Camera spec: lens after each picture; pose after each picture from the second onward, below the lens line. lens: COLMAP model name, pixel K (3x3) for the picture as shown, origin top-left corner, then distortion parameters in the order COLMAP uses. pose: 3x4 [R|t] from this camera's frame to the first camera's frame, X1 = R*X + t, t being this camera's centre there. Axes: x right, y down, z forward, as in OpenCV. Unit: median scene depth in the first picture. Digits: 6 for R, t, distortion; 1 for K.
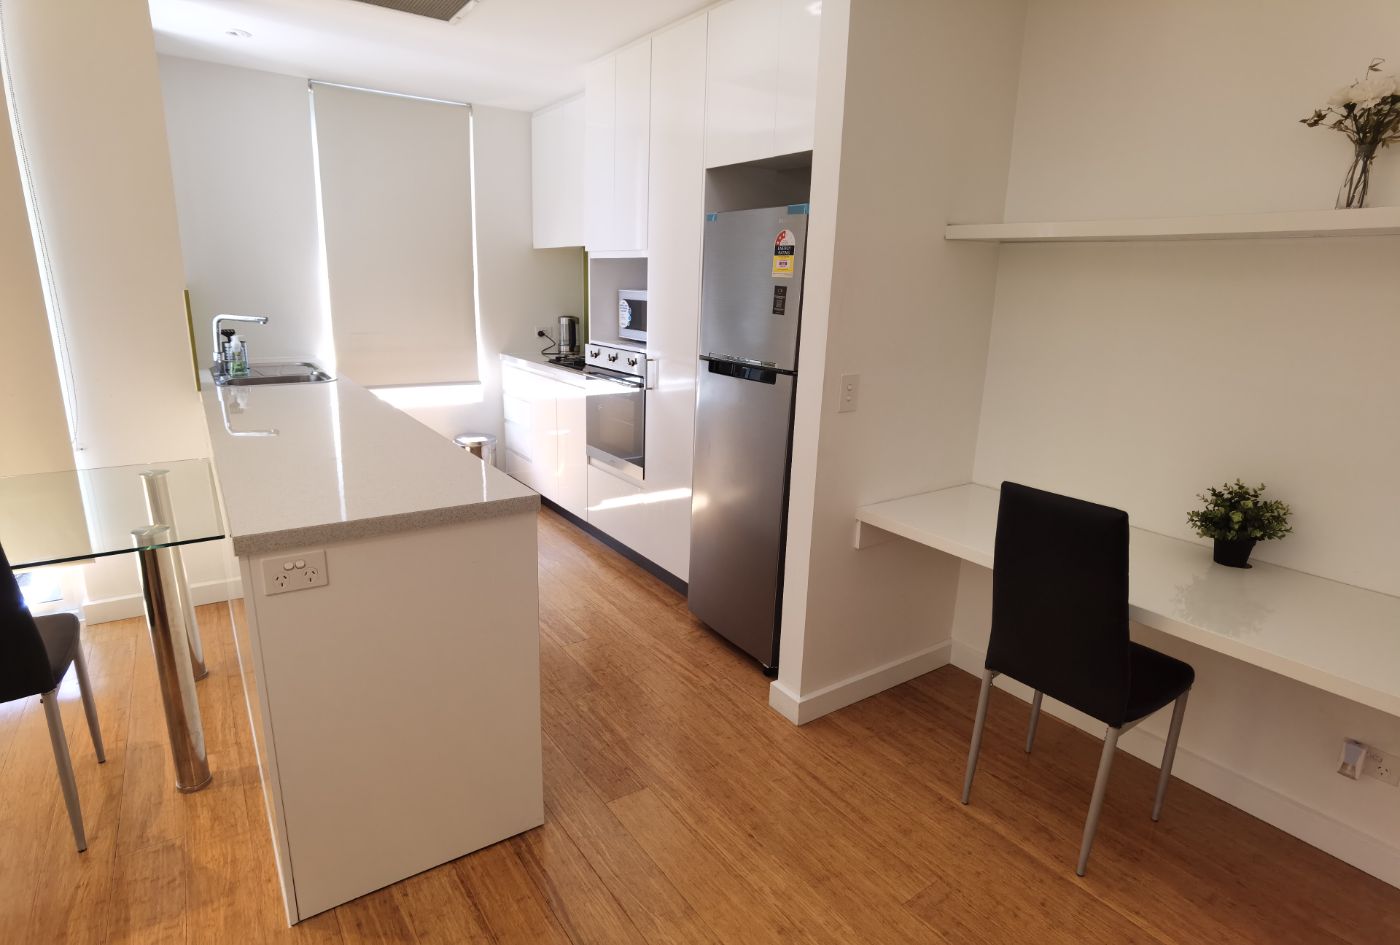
lens RADIAL K [[731.1, 0, 679.7], [0, 731.1, 479.8], [0, 0, 1]] dist [-0.057964, 0.028960]
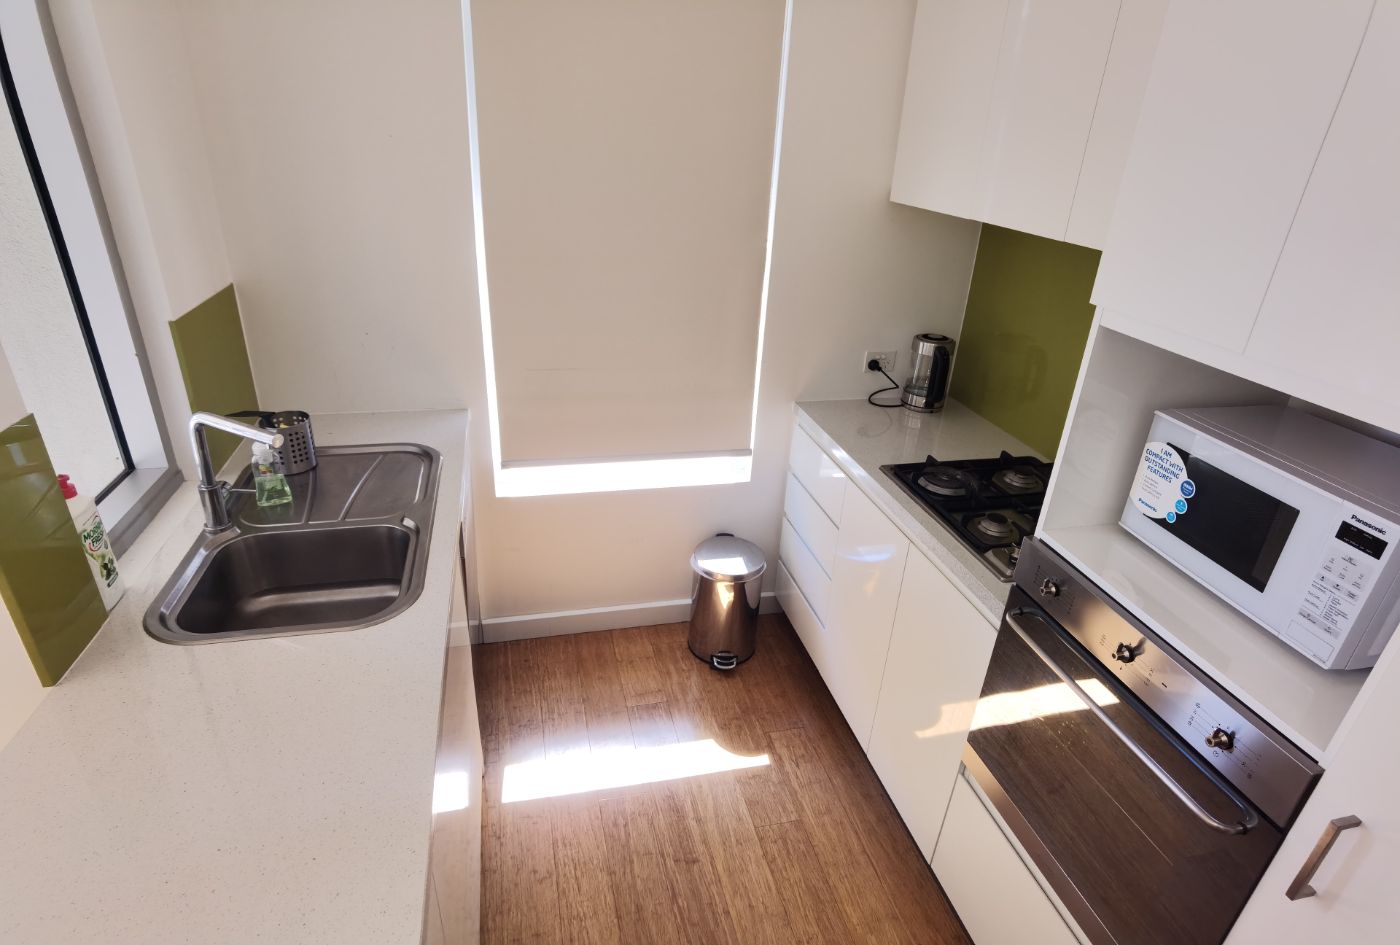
lens RADIAL K [[731.1, 0, 679.7], [0, 731.1, 479.8], [0, 0, 1]] dist [-0.057964, 0.028960]
pose [[0.929702, 0.168003, -0.327763, -0.236884], [-0.107238, 0.974825, 0.195489, -0.361597], [0.352355, -0.146598, 0.924313, 0.799677]]
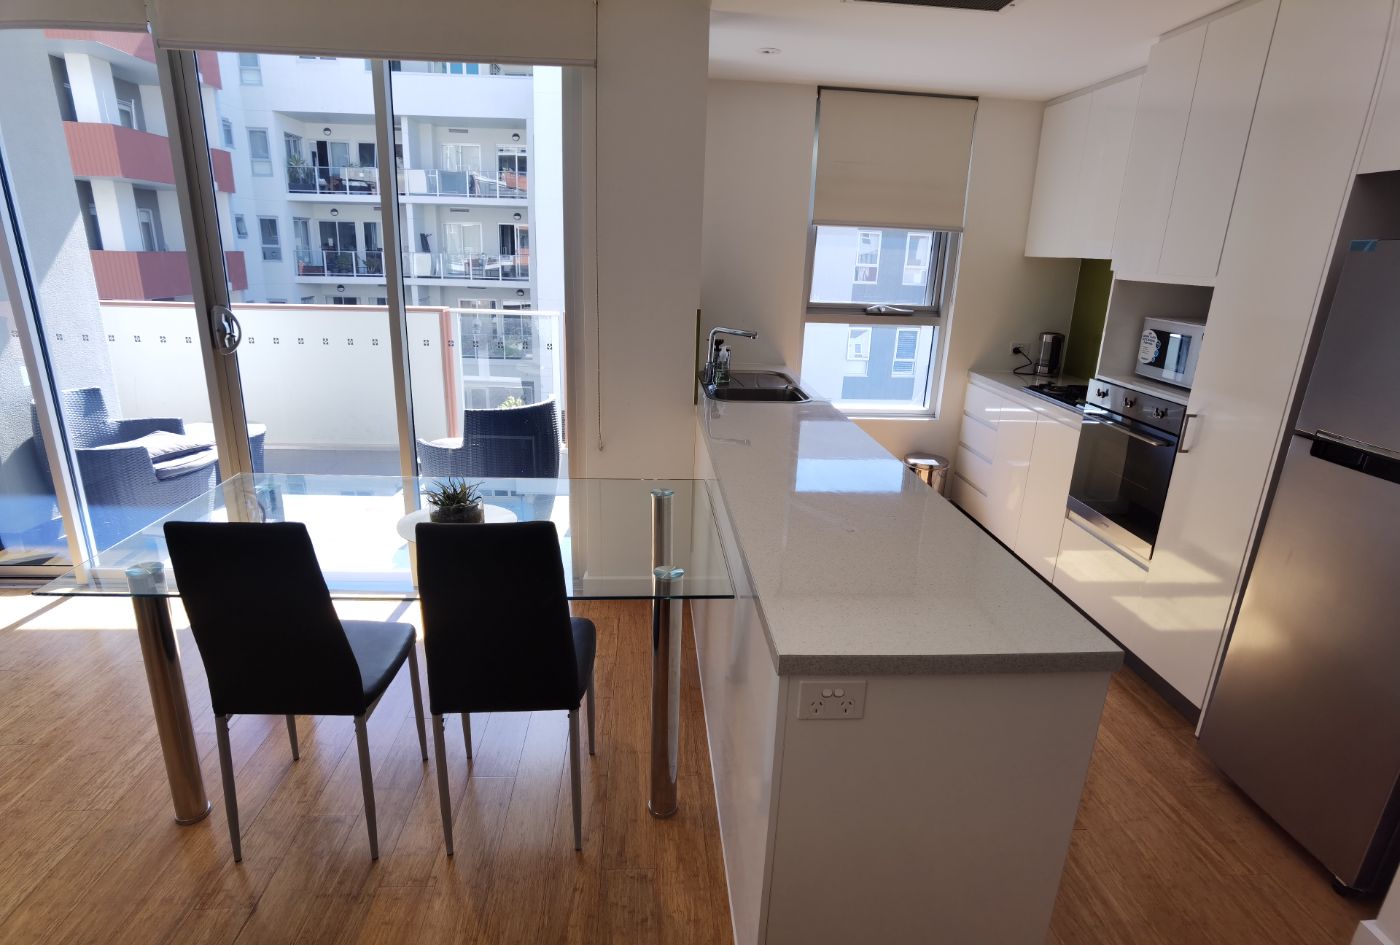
lens RADIAL K [[731.1, 0, 679.7], [0, 731.1, 479.8], [0, 0, 1]] dist [-0.057964, 0.028960]
pose [[0.853587, 0.155008, -0.497355, -0.136234], [-0.139991, 0.987841, 0.067614, -0.081700], [0.501789, 0.011911, 0.864908, 0.059821]]
